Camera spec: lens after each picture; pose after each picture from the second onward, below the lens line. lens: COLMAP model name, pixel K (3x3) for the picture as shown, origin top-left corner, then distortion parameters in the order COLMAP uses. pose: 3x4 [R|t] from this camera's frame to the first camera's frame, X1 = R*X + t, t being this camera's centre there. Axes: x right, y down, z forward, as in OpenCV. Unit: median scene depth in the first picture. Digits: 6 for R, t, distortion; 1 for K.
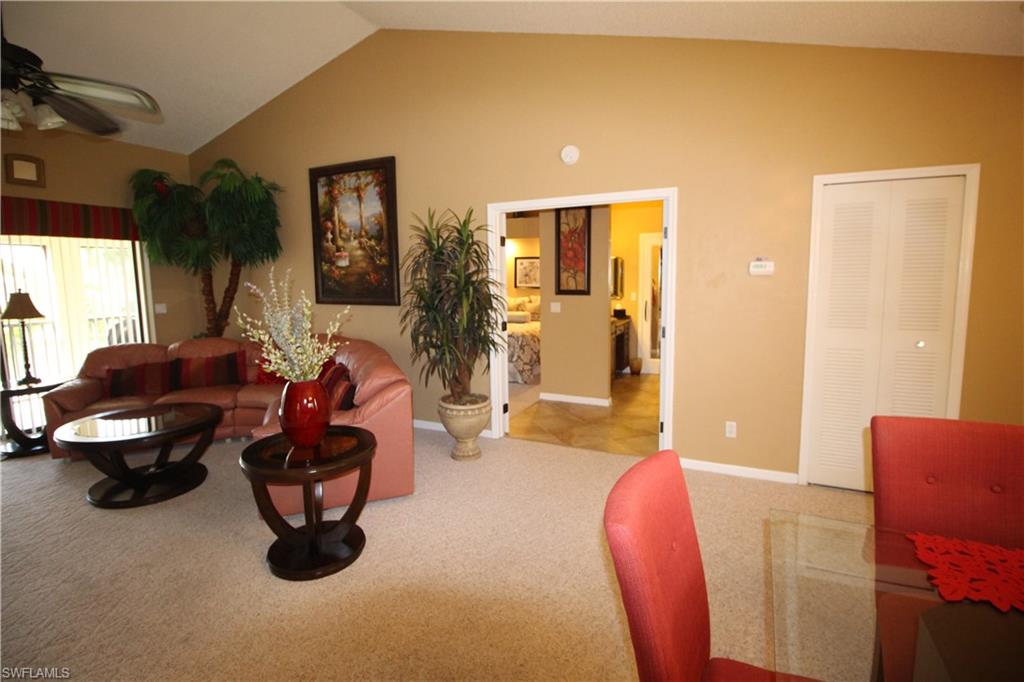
lens RADIAL K [[470.9, 0, 507.8], [0, 470.9, 328.1], [0, 0, 1]] dist [0.000803, -0.013621]
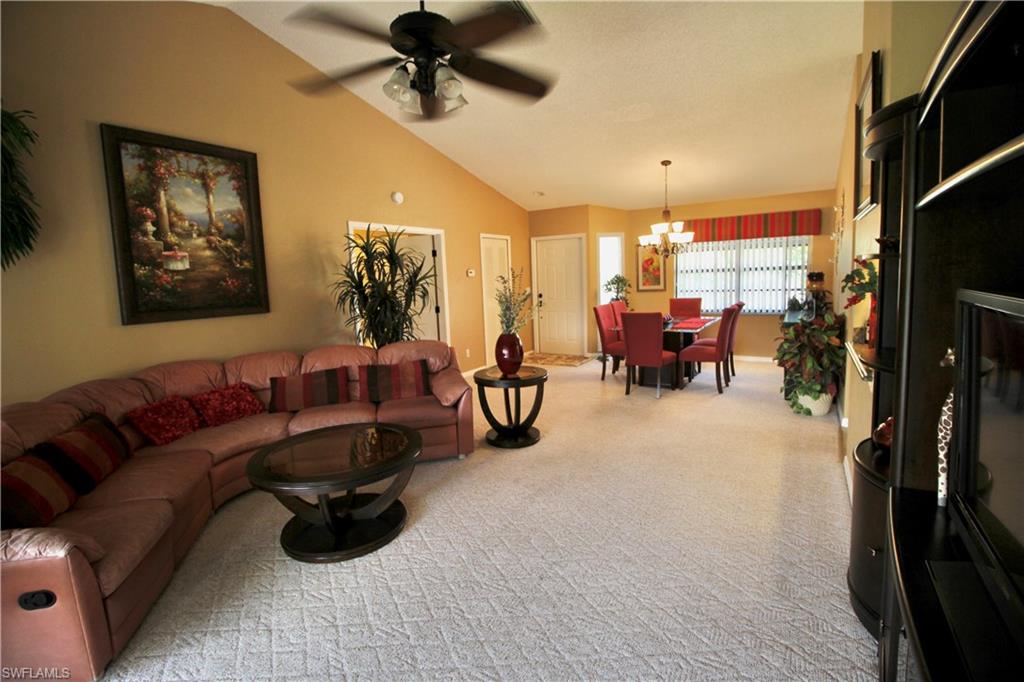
lens RADIAL K [[470.9, 0, 507.8], [0, 470.9, 328.1], [0, 0, 1]] dist [0.000803, -0.013621]
pose [[0.117921, -0.103586, 0.987606, -1.085144], [0.142663, 0.985994, 0.086383, -0.029380], [-0.982722, 0.130709, 0.131047, 0.405750]]
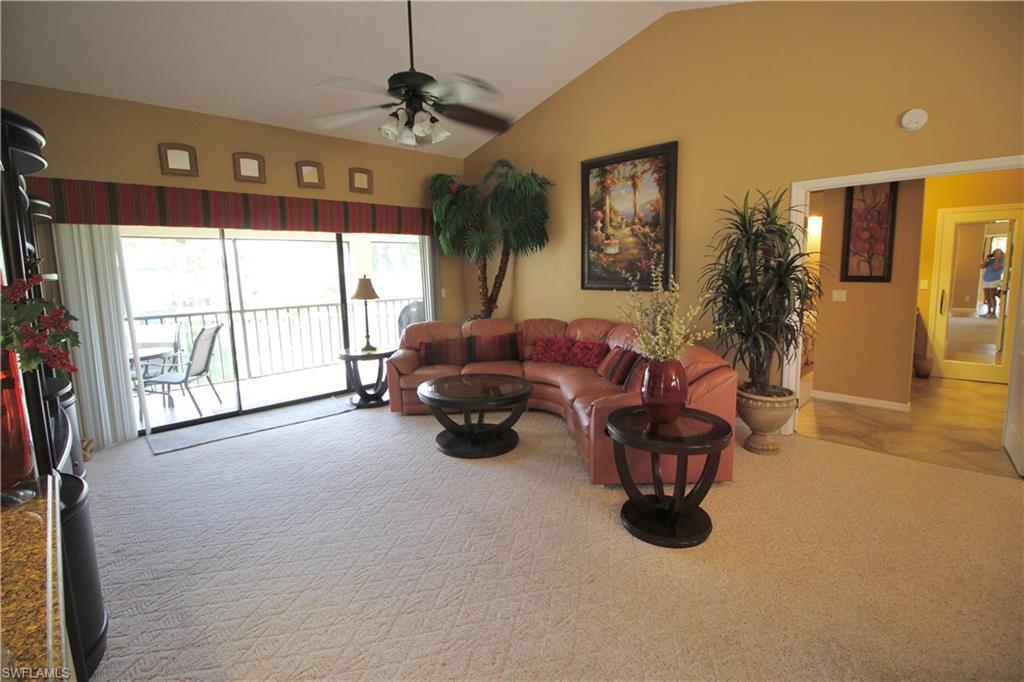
lens RADIAL K [[470.9, 0, 507.8], [0, 470.9, 328.1], [0, 0, 1]] dist [0.000803, -0.013621]
pose [[0.936604, 0.035495, -0.348588, -0.204762], [-0.026882, 0.999203, 0.029516, 0.008888], [0.349358, -0.018274, 0.936811, -0.058268]]
